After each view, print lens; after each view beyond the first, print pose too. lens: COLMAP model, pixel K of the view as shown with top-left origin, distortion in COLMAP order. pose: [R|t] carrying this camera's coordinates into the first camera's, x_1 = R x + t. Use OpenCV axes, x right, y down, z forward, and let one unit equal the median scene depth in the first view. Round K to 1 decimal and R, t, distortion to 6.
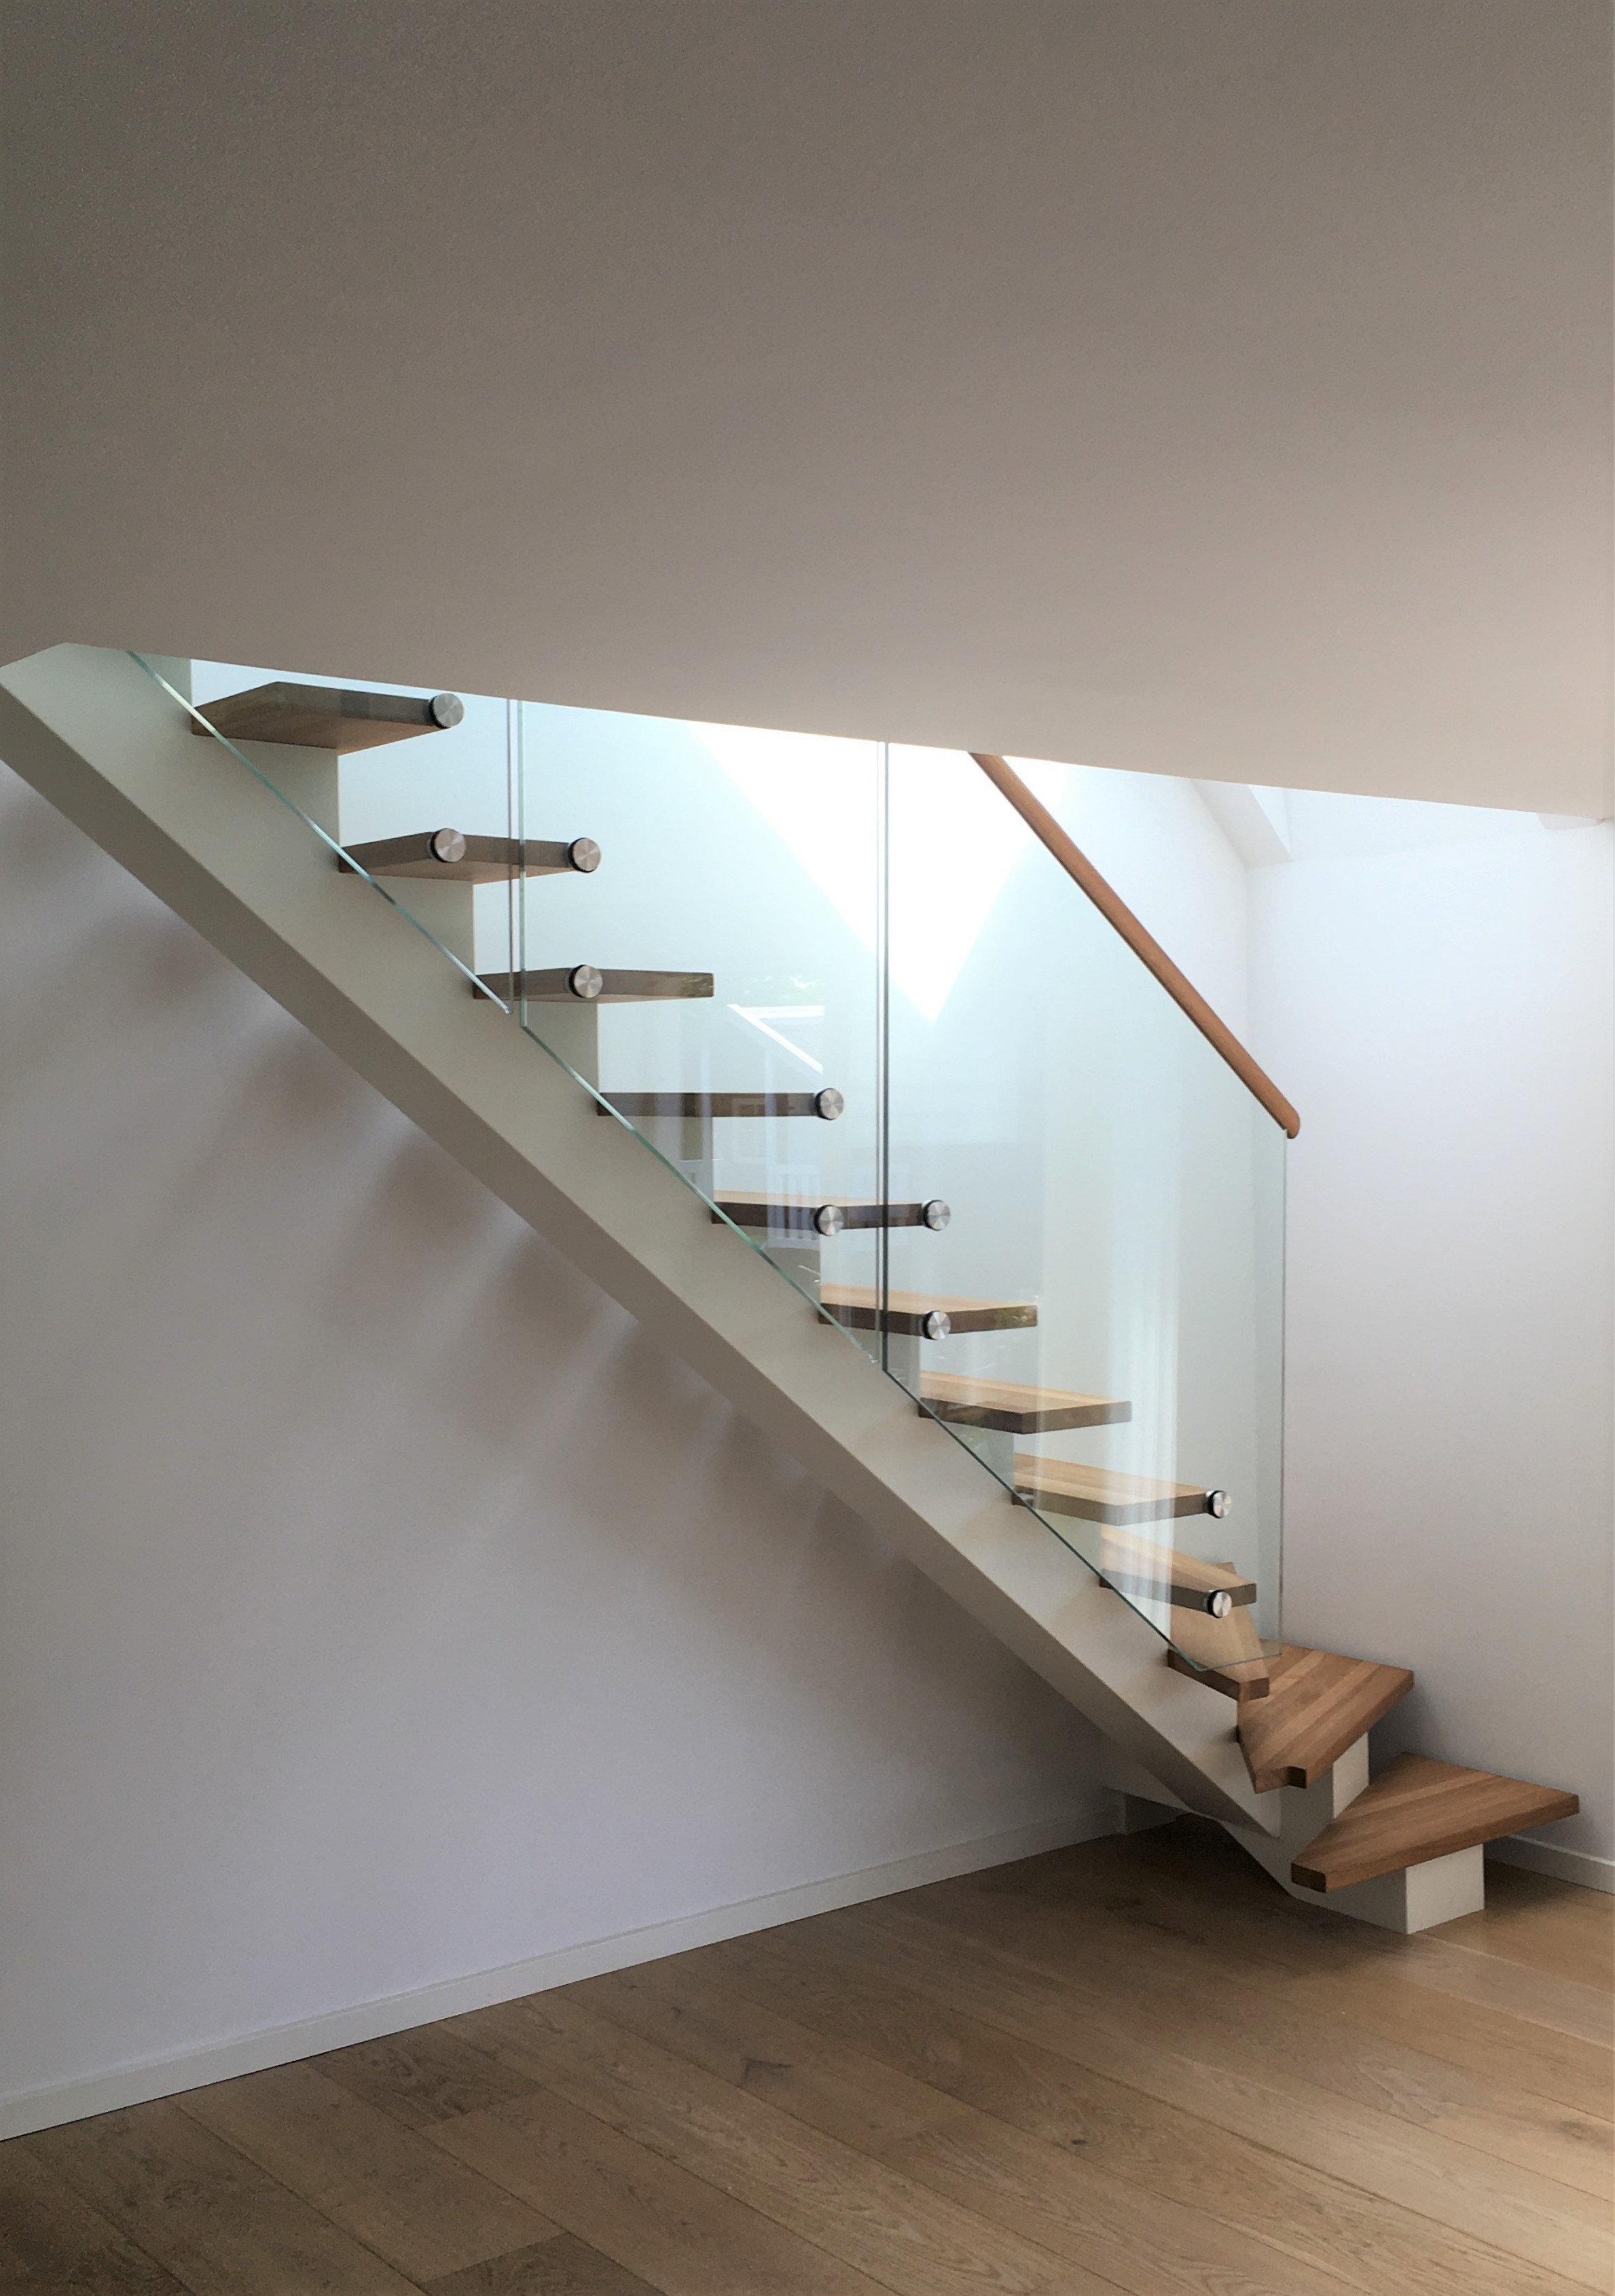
lens RADIAL K [[2459.9, 0, 879.1], [0, 2459.9, 1150.9], [0, 0, 1]] dist [0.068059, 0.002640]
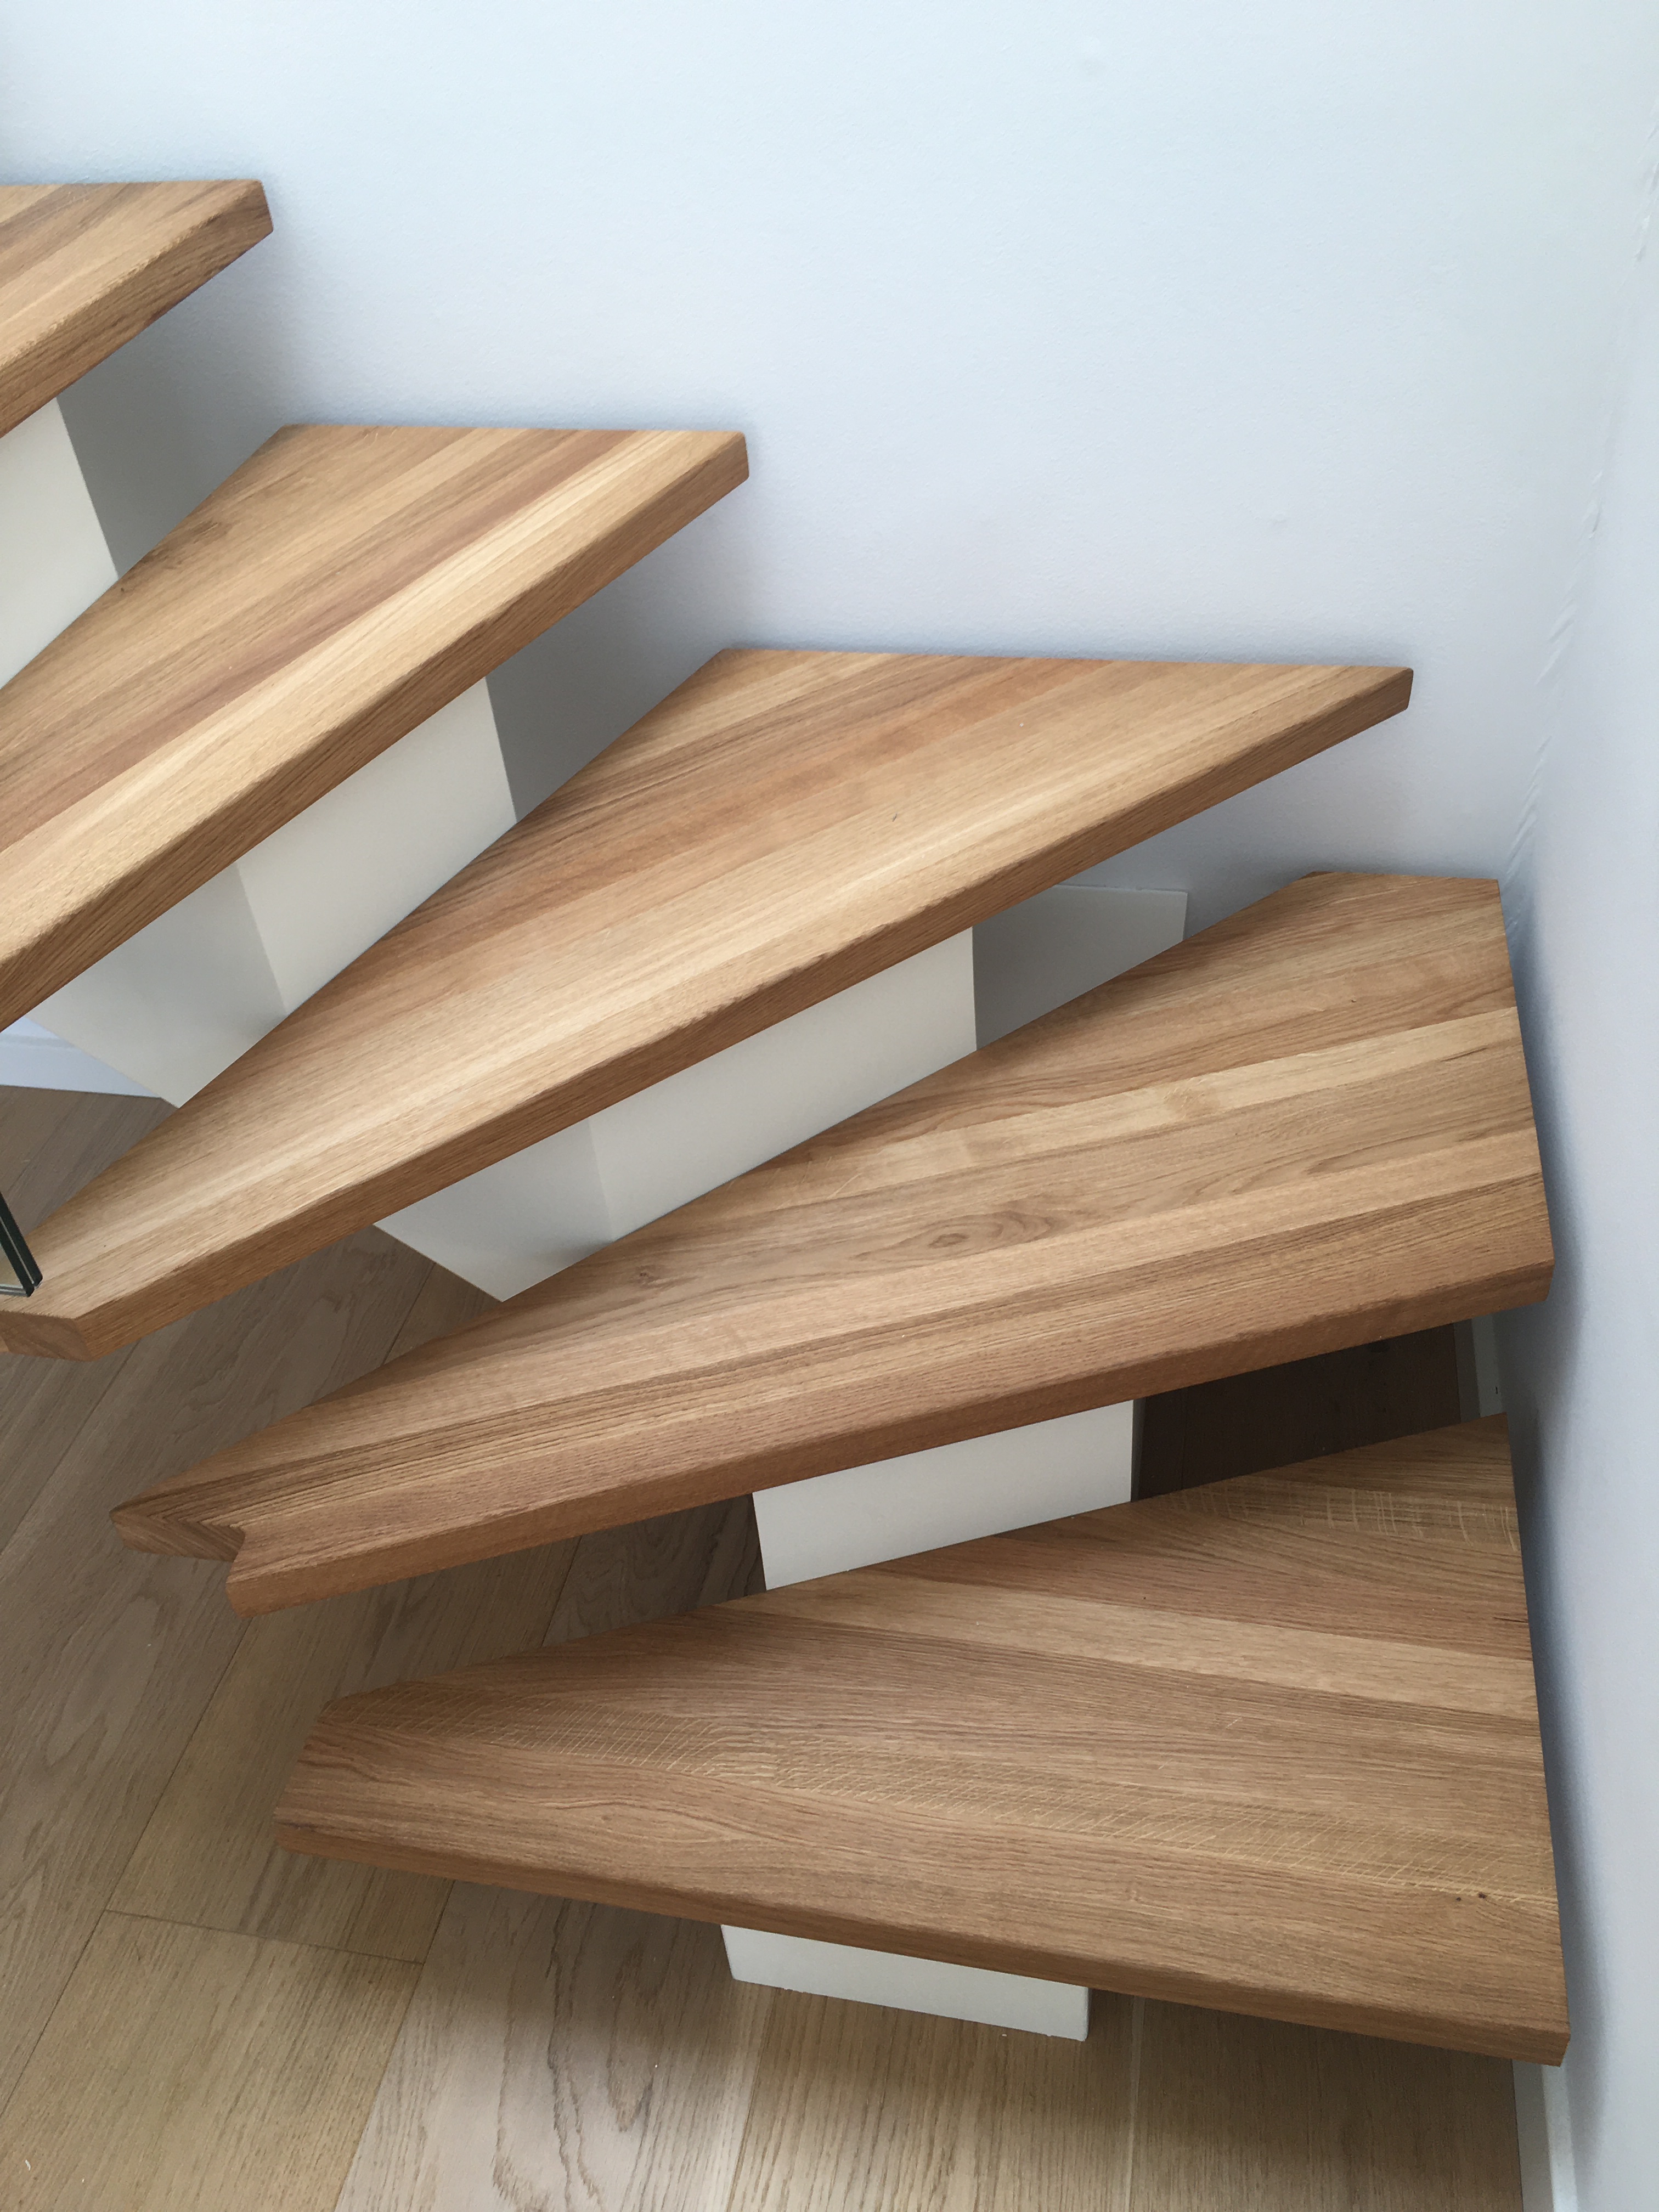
lens RADIAL K [[1889.1, 0, 829.5], [0, 1889.1, 1106.0], [0, 0, 1]] dist [0.081116, -0.119244]
pose [[0.632148, 0.475599, -0.611715, 0.320658], [0.044304, 0.765987, 0.641328, 0.050048], [0.773580, -0.432515, 0.463146, 0.919230]]
